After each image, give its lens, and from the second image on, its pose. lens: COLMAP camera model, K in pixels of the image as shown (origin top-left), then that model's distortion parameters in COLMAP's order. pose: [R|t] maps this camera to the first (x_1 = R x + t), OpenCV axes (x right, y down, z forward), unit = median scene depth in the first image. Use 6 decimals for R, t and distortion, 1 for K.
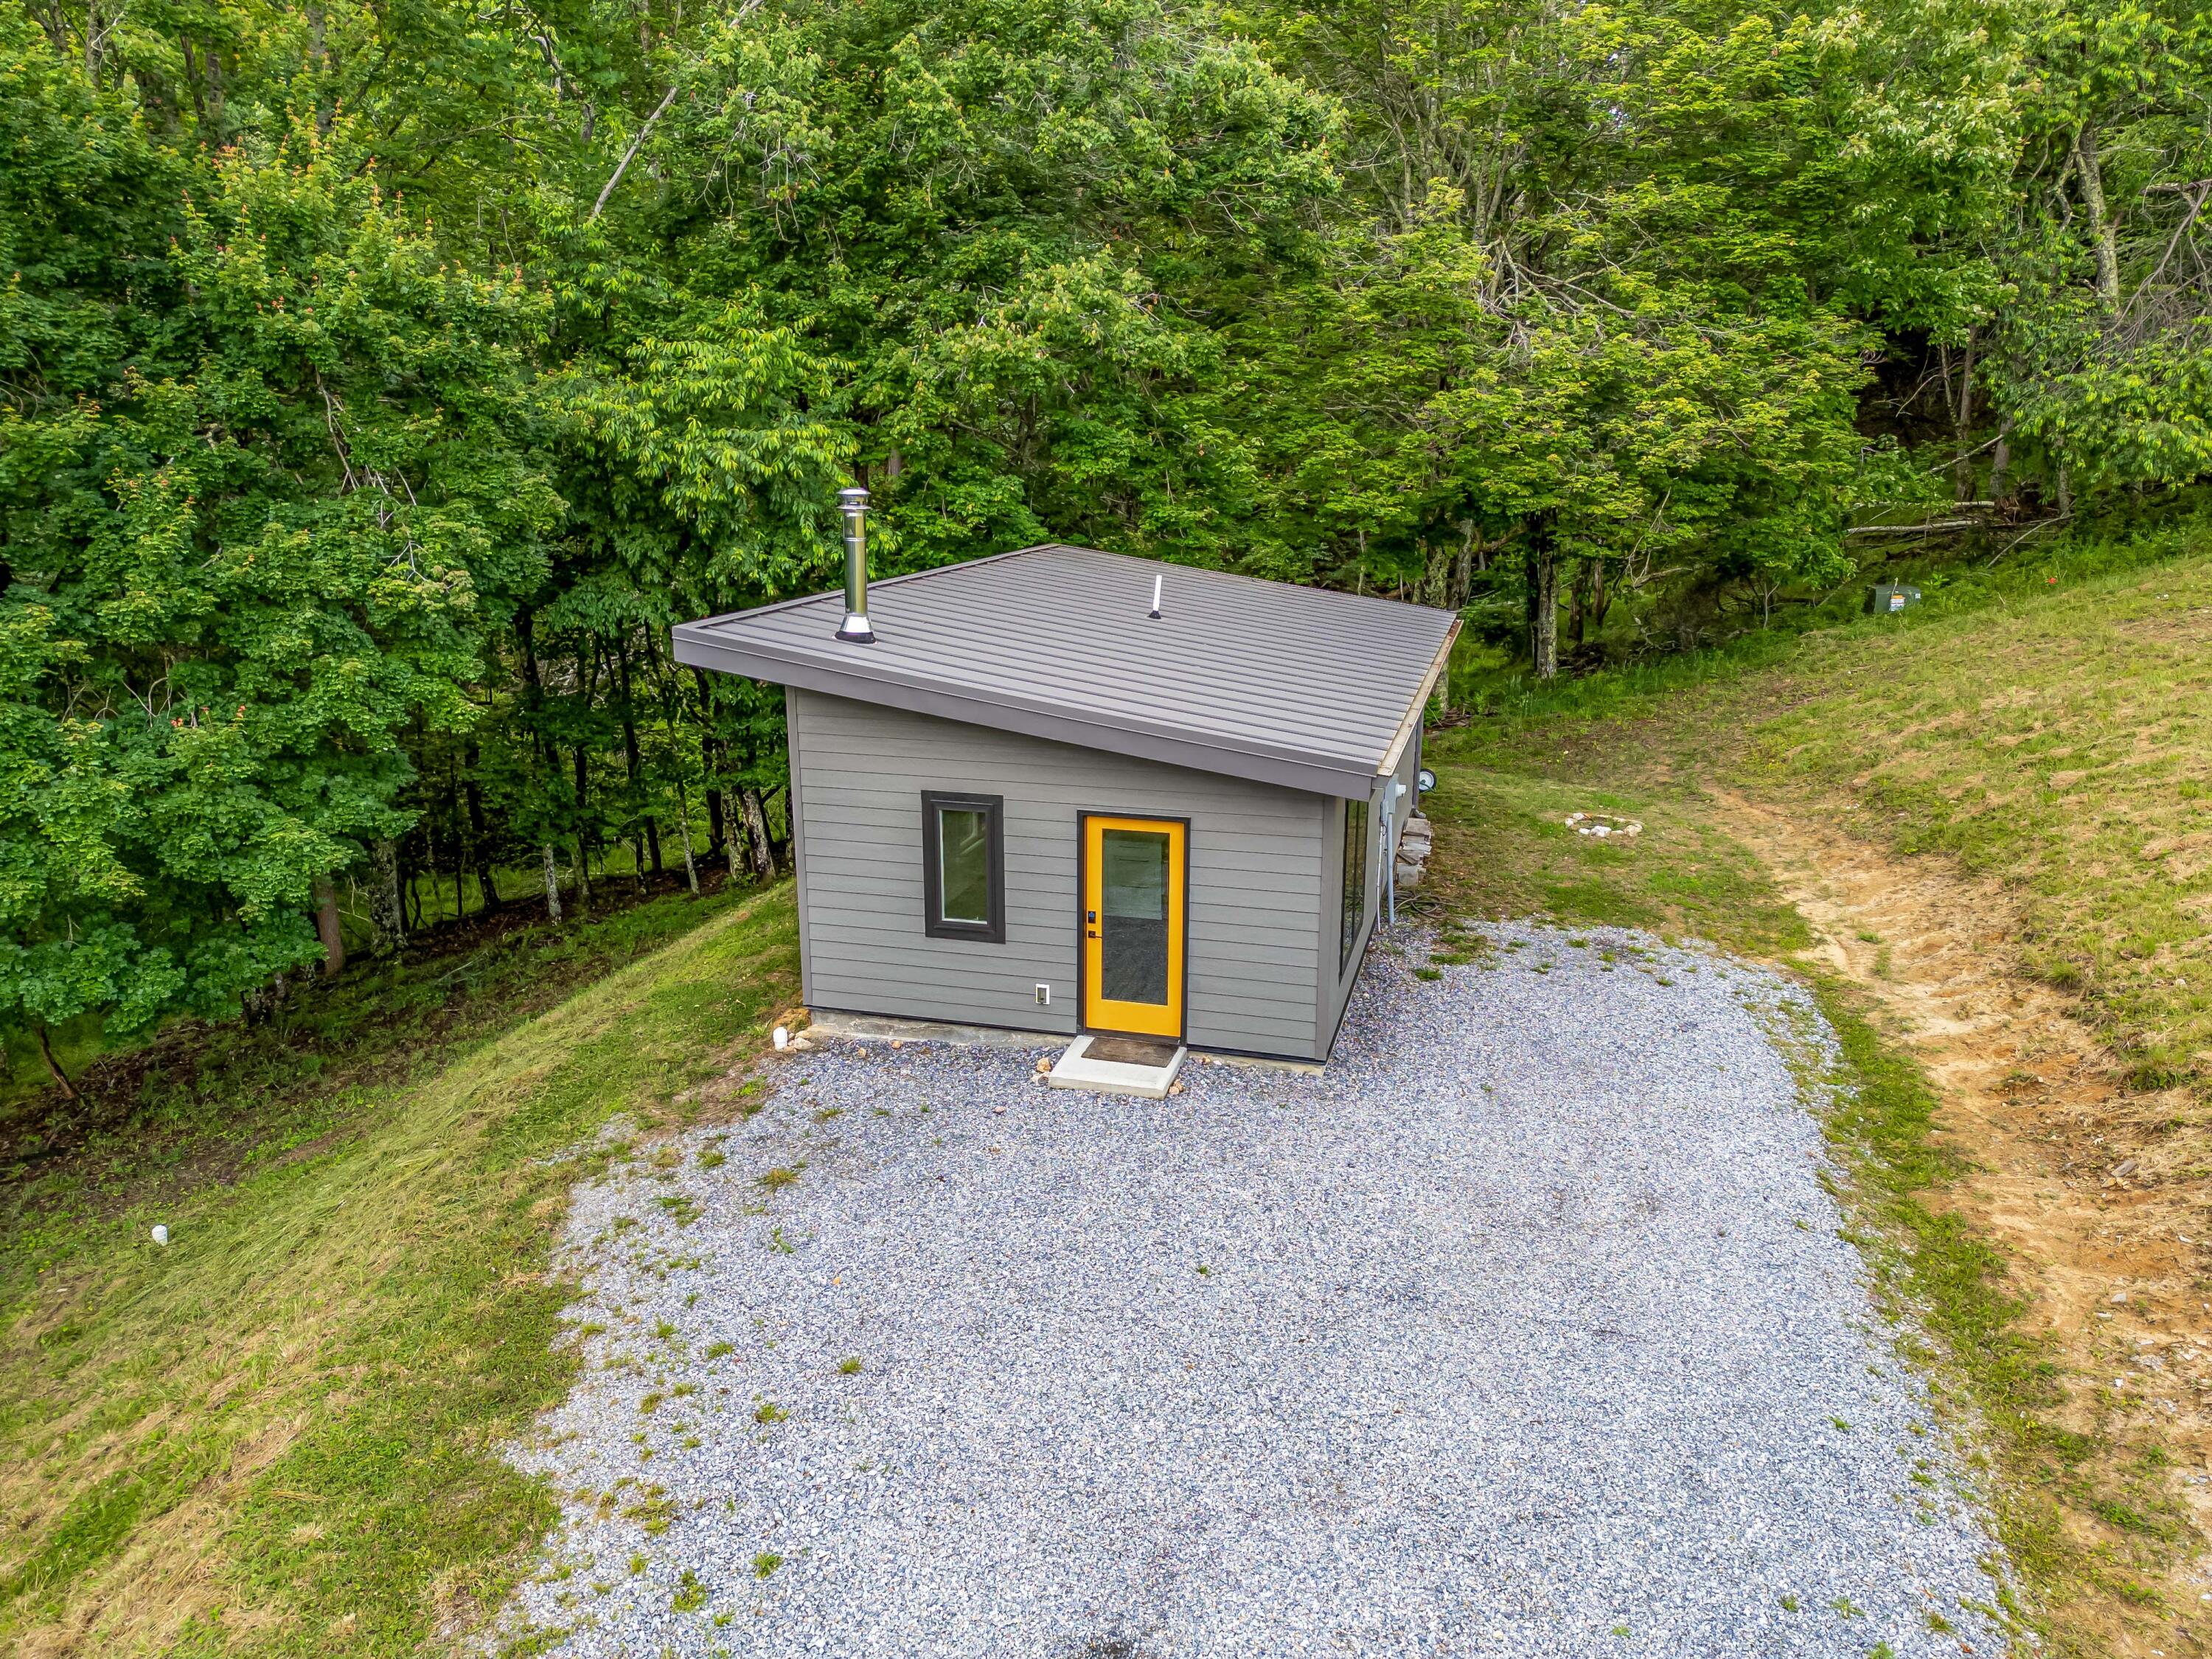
lens RADIAL K [[1547.9, 0, 1134.3], [0, 1547.9, 820.1], [0, 0, 1]] dist [0.065547, -0.059948]
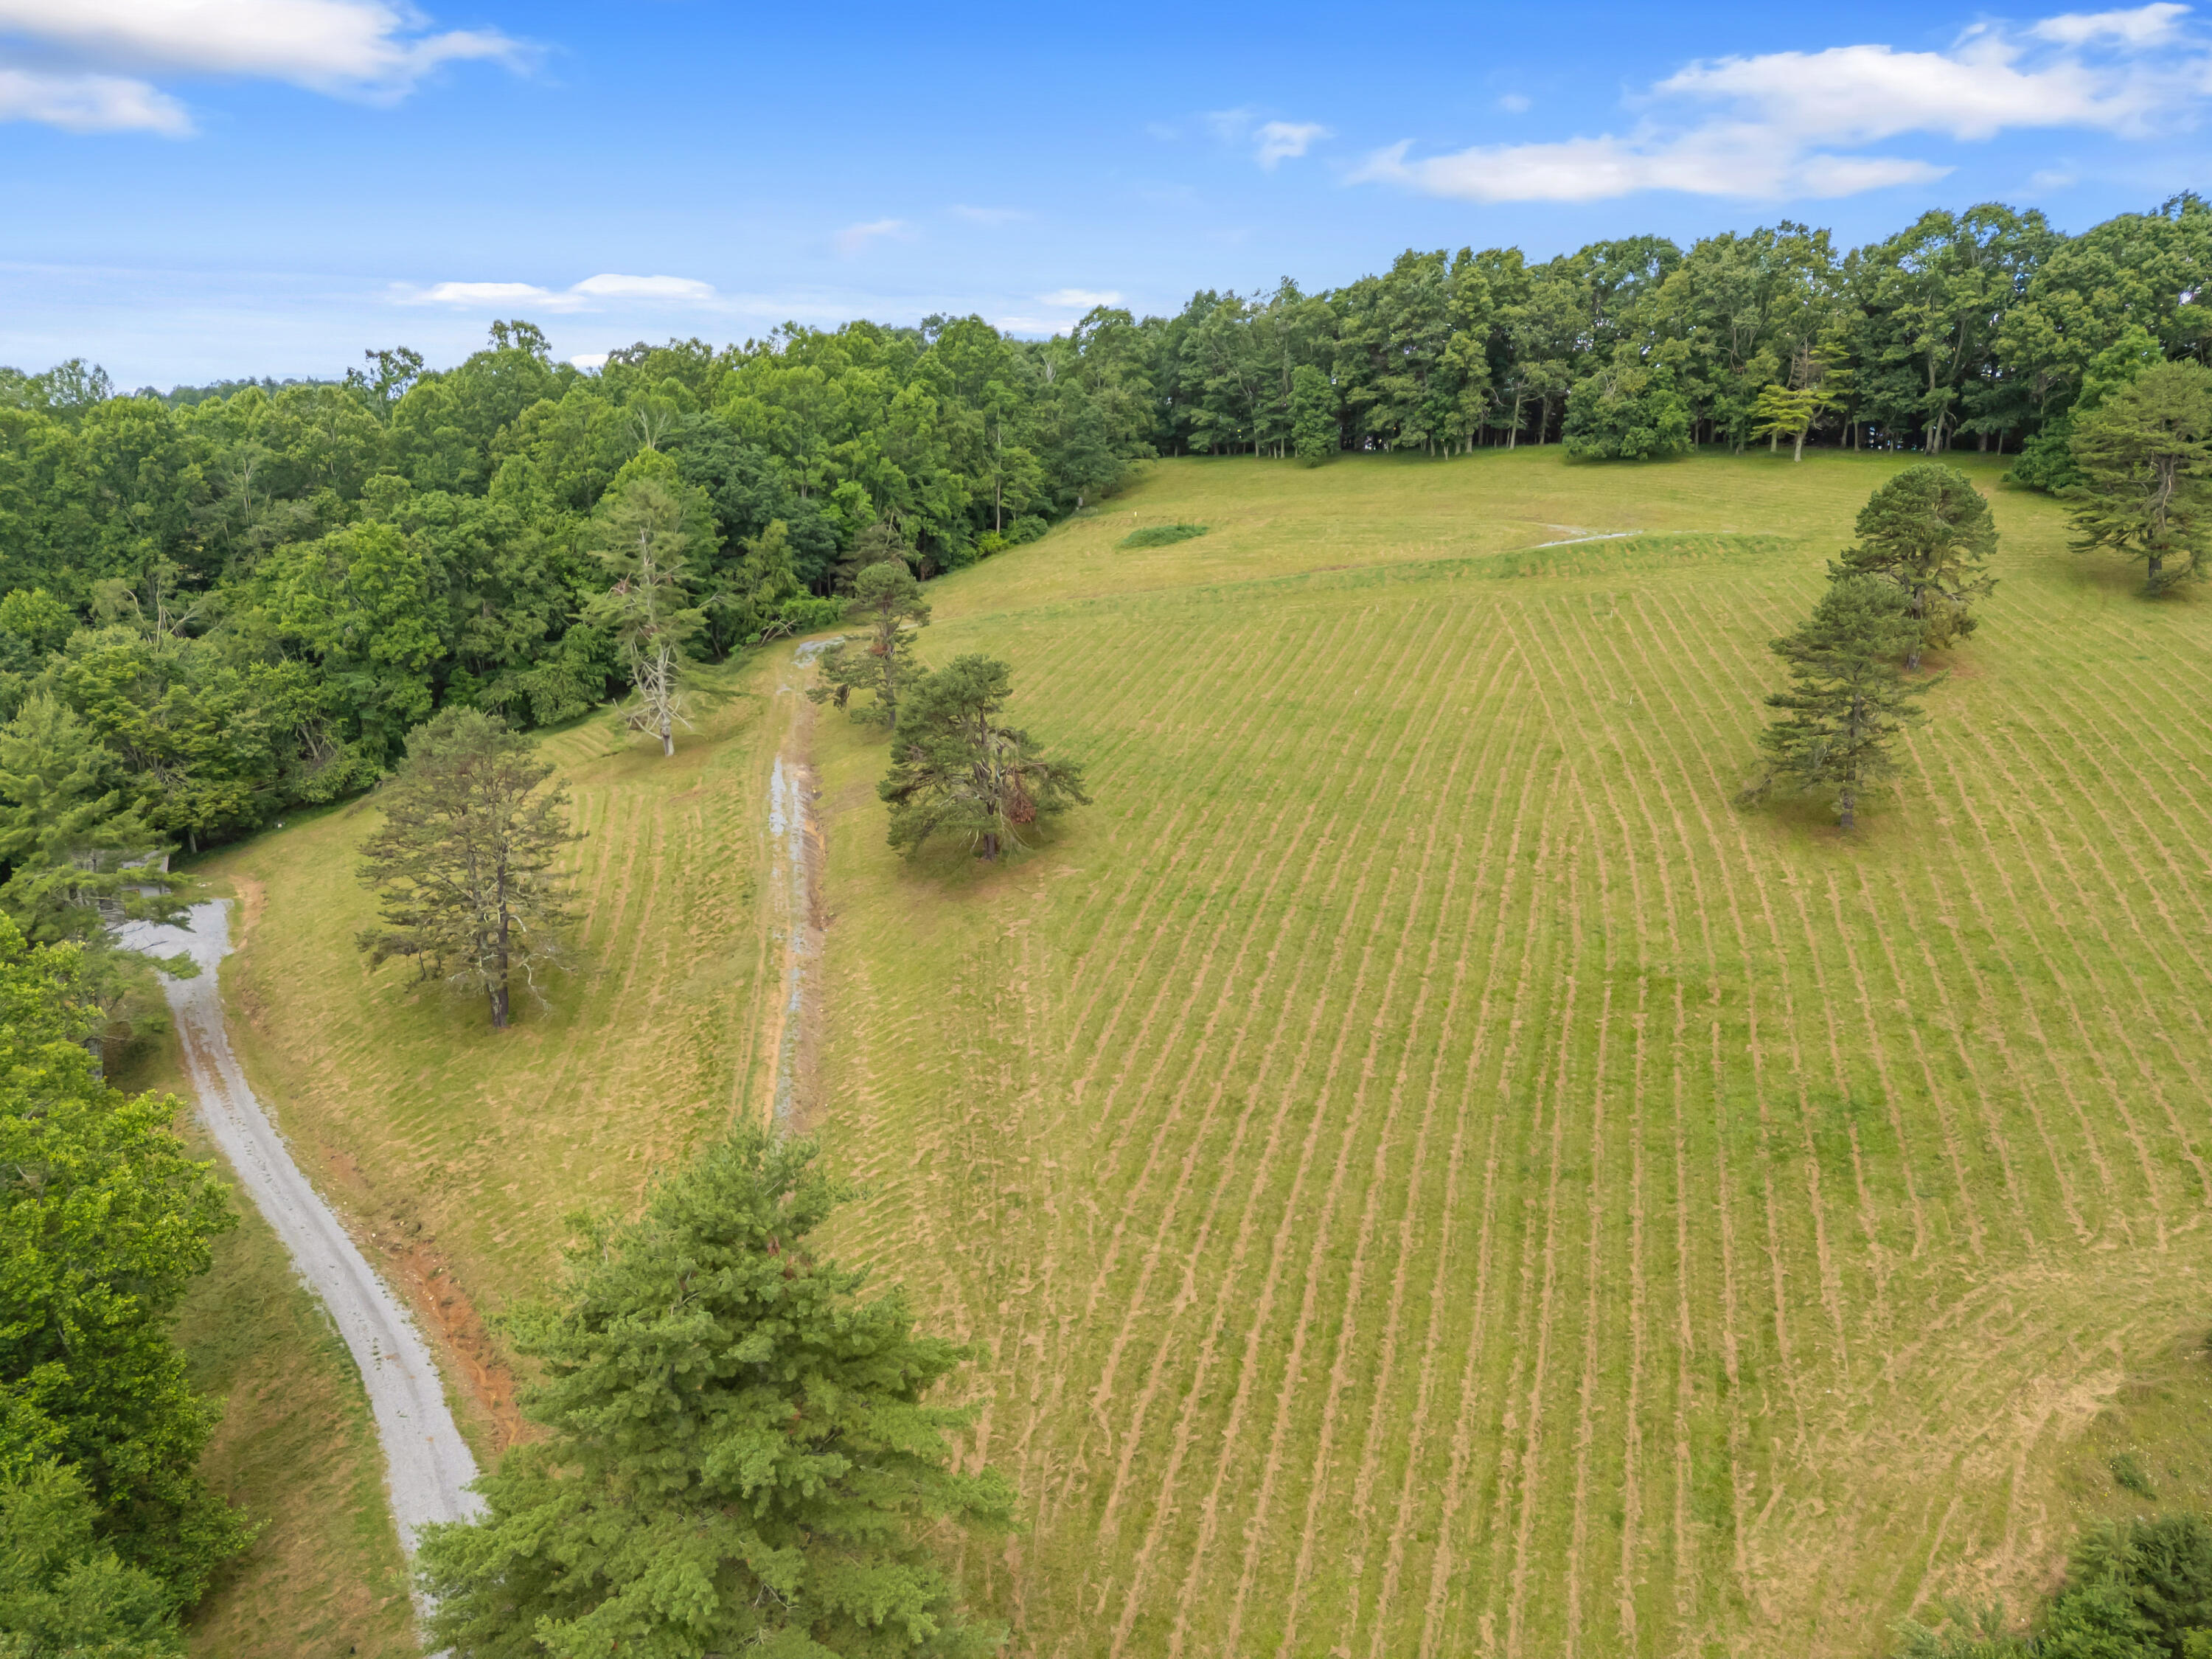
lens RADIAL K [[1547.9, 0, 1102.4], [0, 1547.9, 836.7], [0, 0, 1]] dist [0.065547, -0.059948]
pose [[0.716013, -0.139608, 0.683985, -1.830047], [0.170422, 0.985110, 0.022669, 0.382726], [-0.676965, 0.100335, 0.729144, -7.928766]]
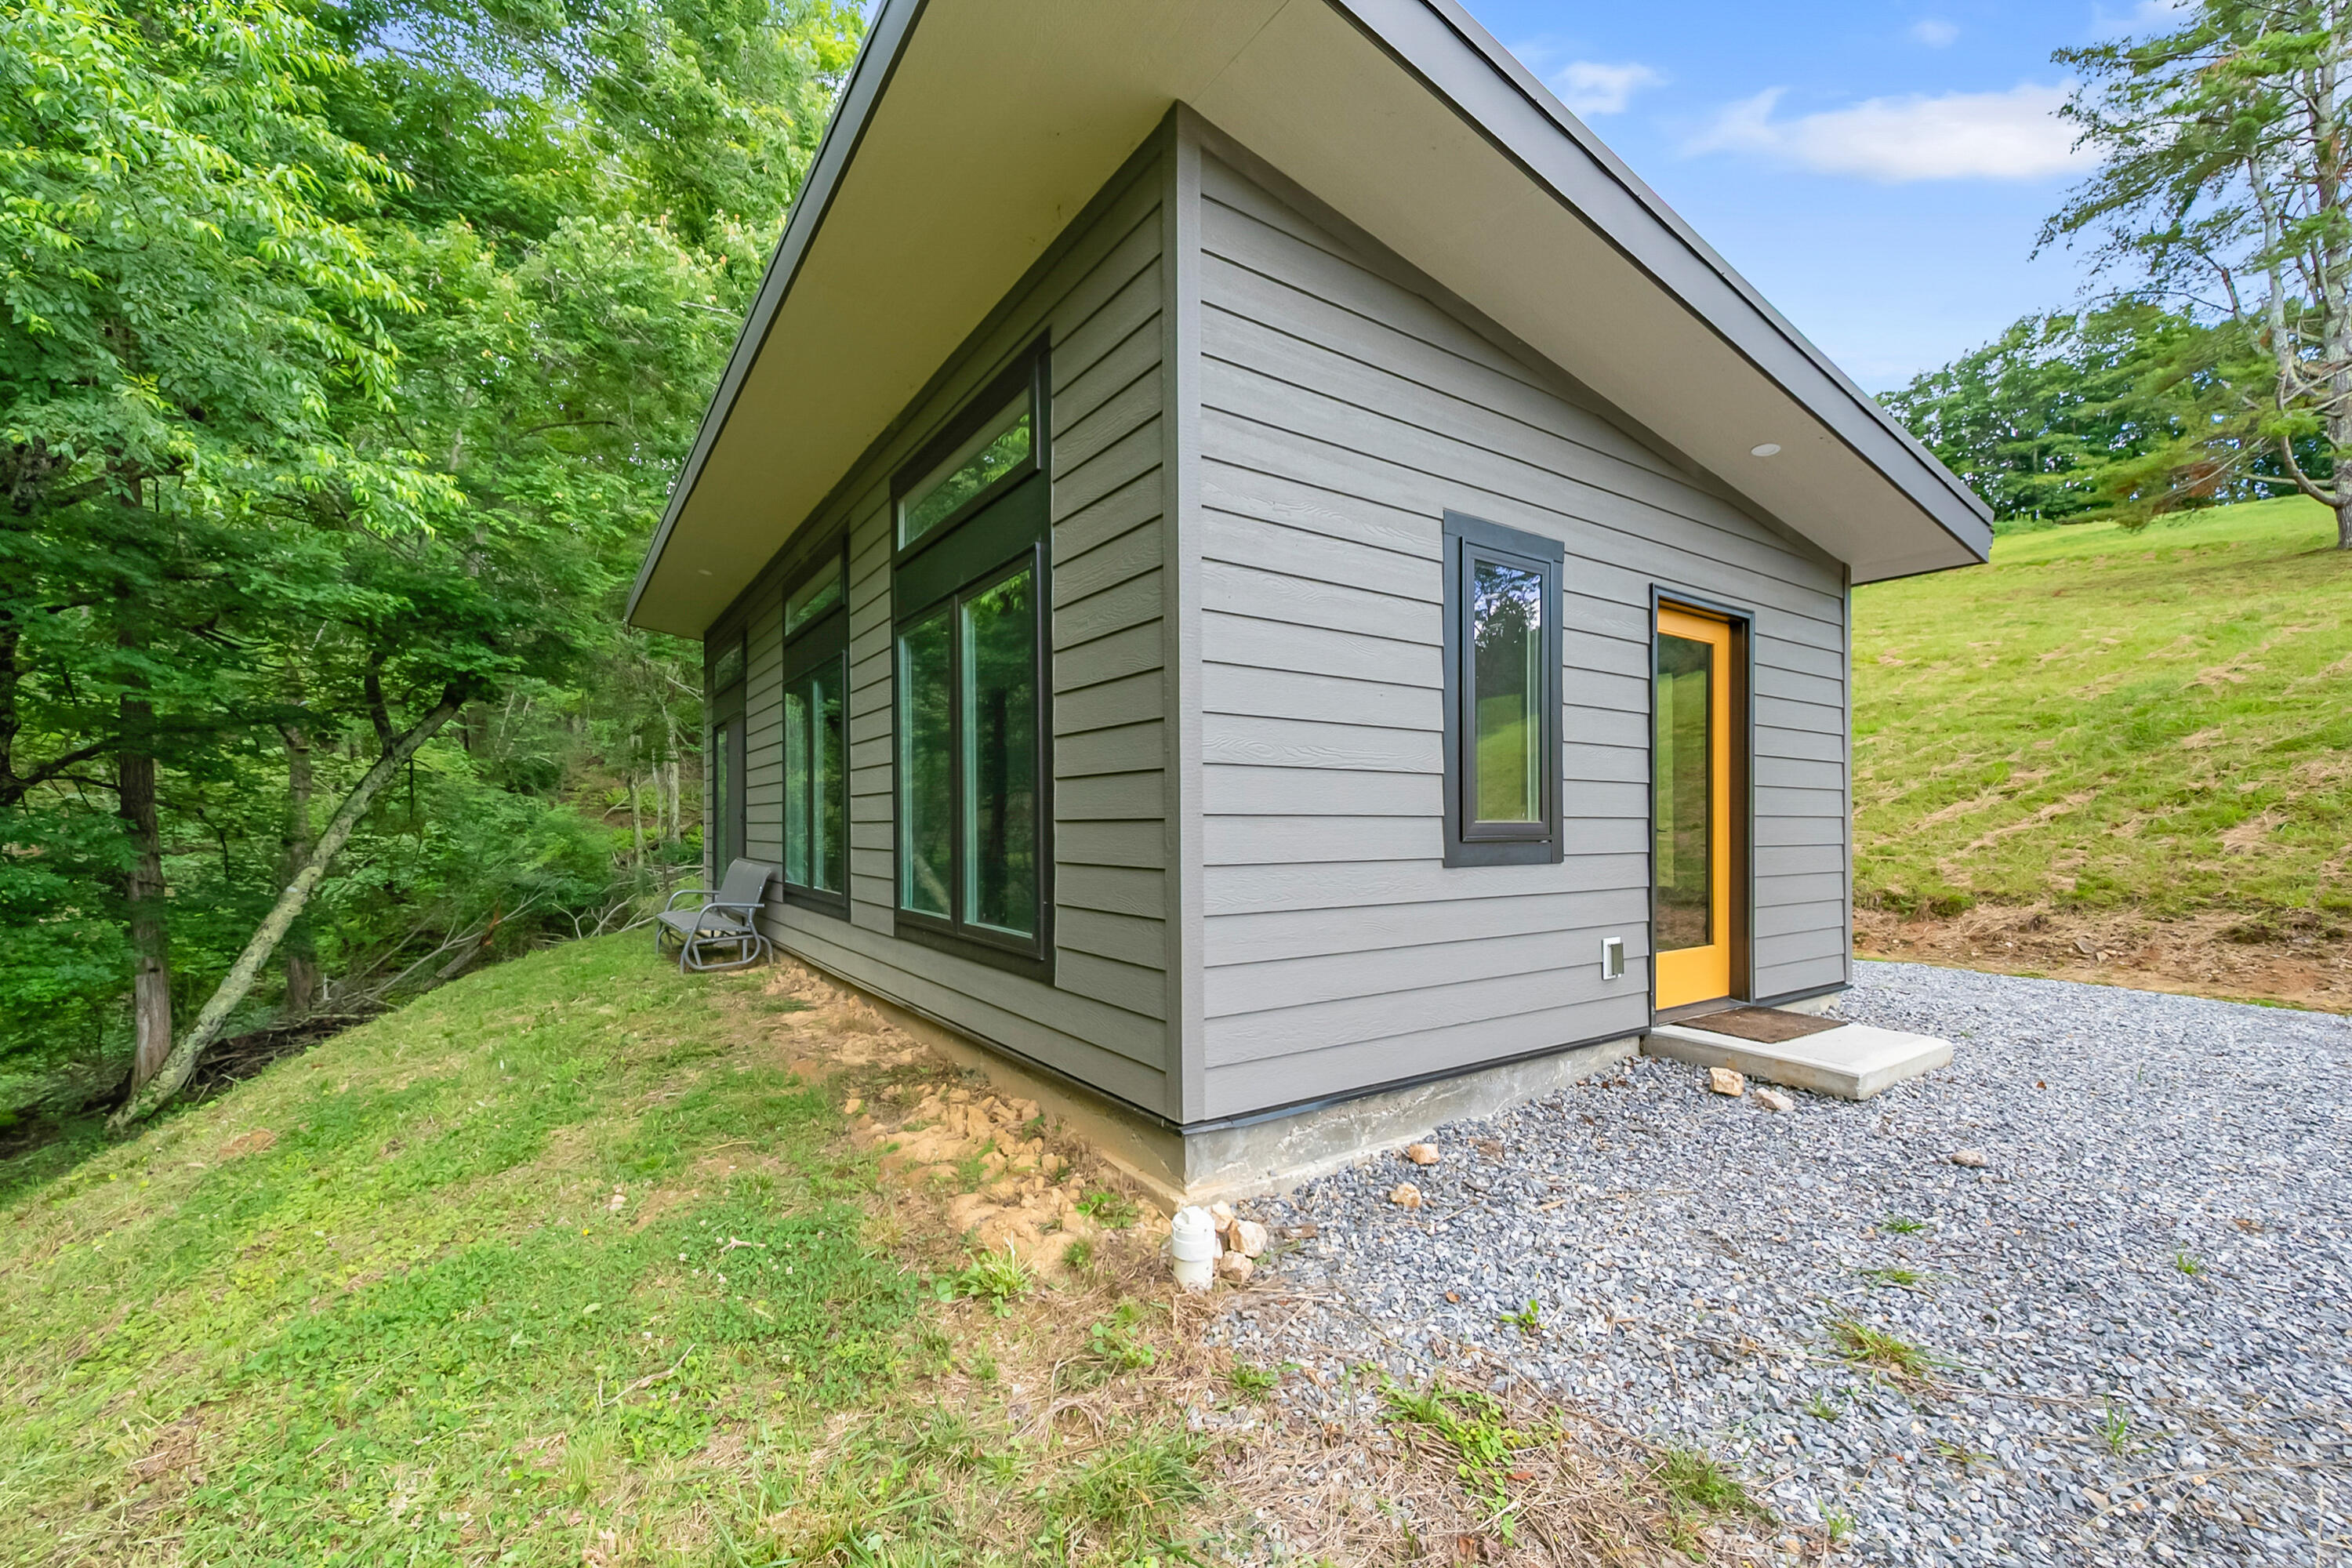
lens RADIAL K [[944.2, 0, 1190.0], [0, 944.2, 842.5], [0, 0, 1]] dist [0.007418, -0.000589]
pose [[0.647339, -0.018464, 0.761978, -0.365556], [0.192174, 0.971363, -0.139724, 0.088586], [-0.737578, 0.236882, 0.632350, 0.857243]]
